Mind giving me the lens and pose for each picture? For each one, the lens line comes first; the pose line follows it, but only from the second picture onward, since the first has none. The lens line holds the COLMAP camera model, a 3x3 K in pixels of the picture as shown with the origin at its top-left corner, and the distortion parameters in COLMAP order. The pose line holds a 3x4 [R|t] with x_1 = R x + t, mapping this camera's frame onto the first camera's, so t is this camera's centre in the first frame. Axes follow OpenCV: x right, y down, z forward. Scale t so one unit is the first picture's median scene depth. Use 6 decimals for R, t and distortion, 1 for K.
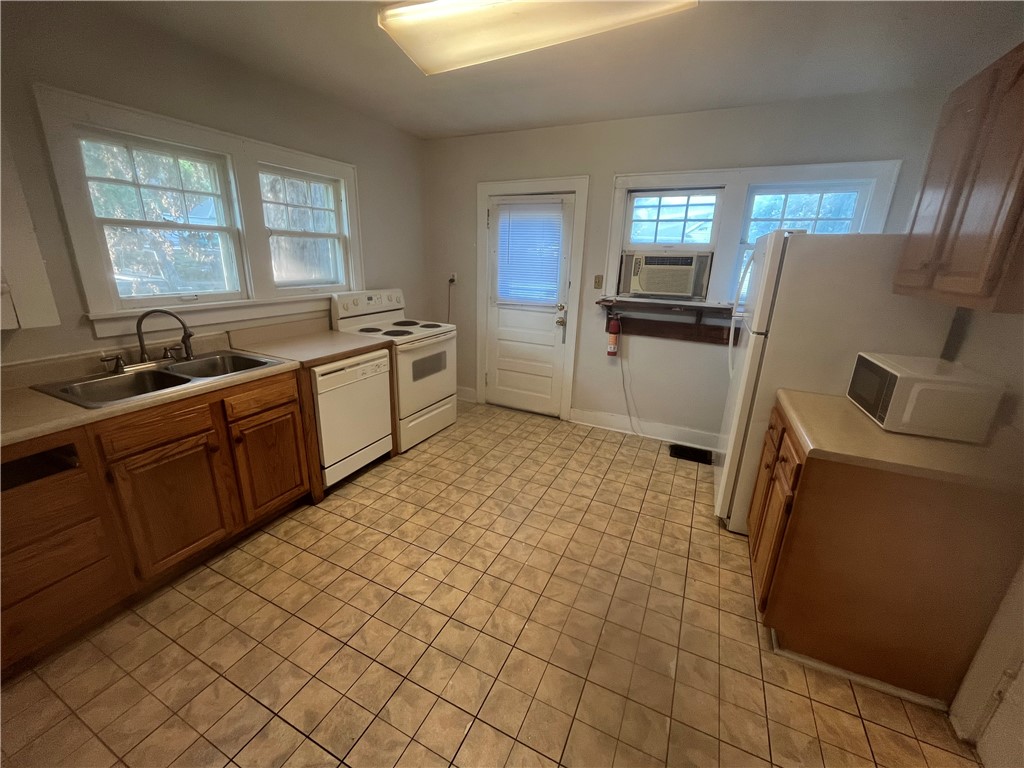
lens RADIAL K [[416.7, 0, 508.8], [0, 416.7, 385.0], [0, 0, 1]] dist [-0.001213, -0.000214]
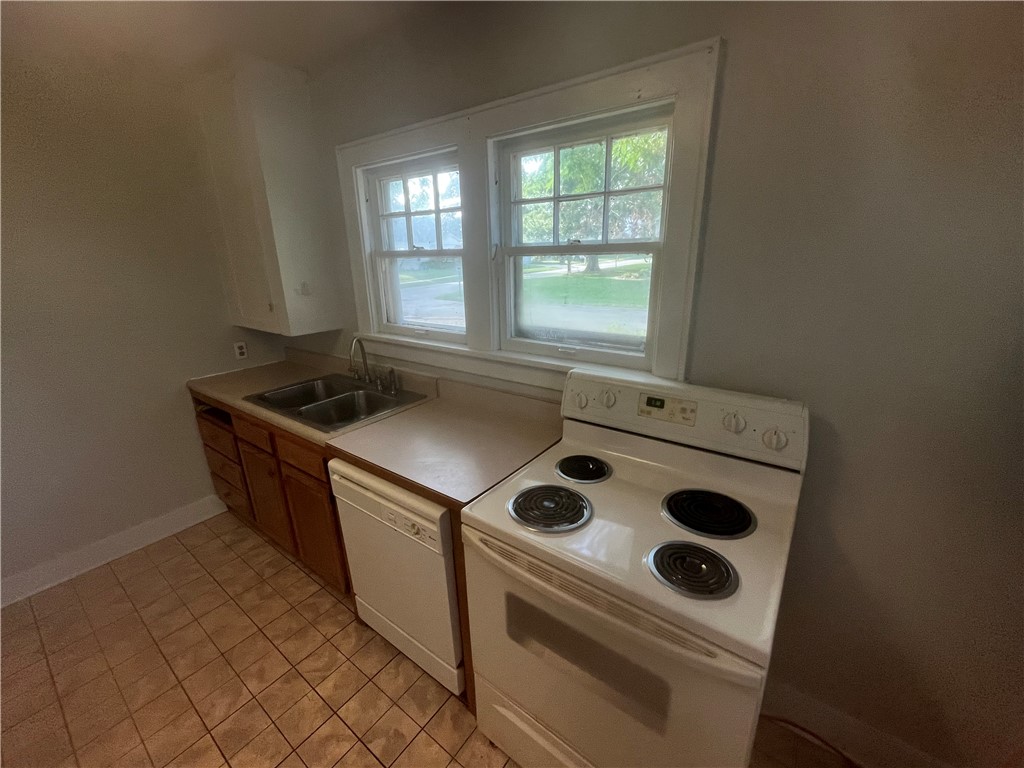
lens RADIAL K [[416.7, 0, 508.8], [0, 416.7, 385.0], [0, 0, 1]] dist [-0.001213, -0.000214]
pose [[-0.190671, 0.266365, -0.944825, 0.077465], [-0.280296, 0.907640, 0.312447, -0.406766], [0.940786, 0.324406, -0.098400, 1.198746]]
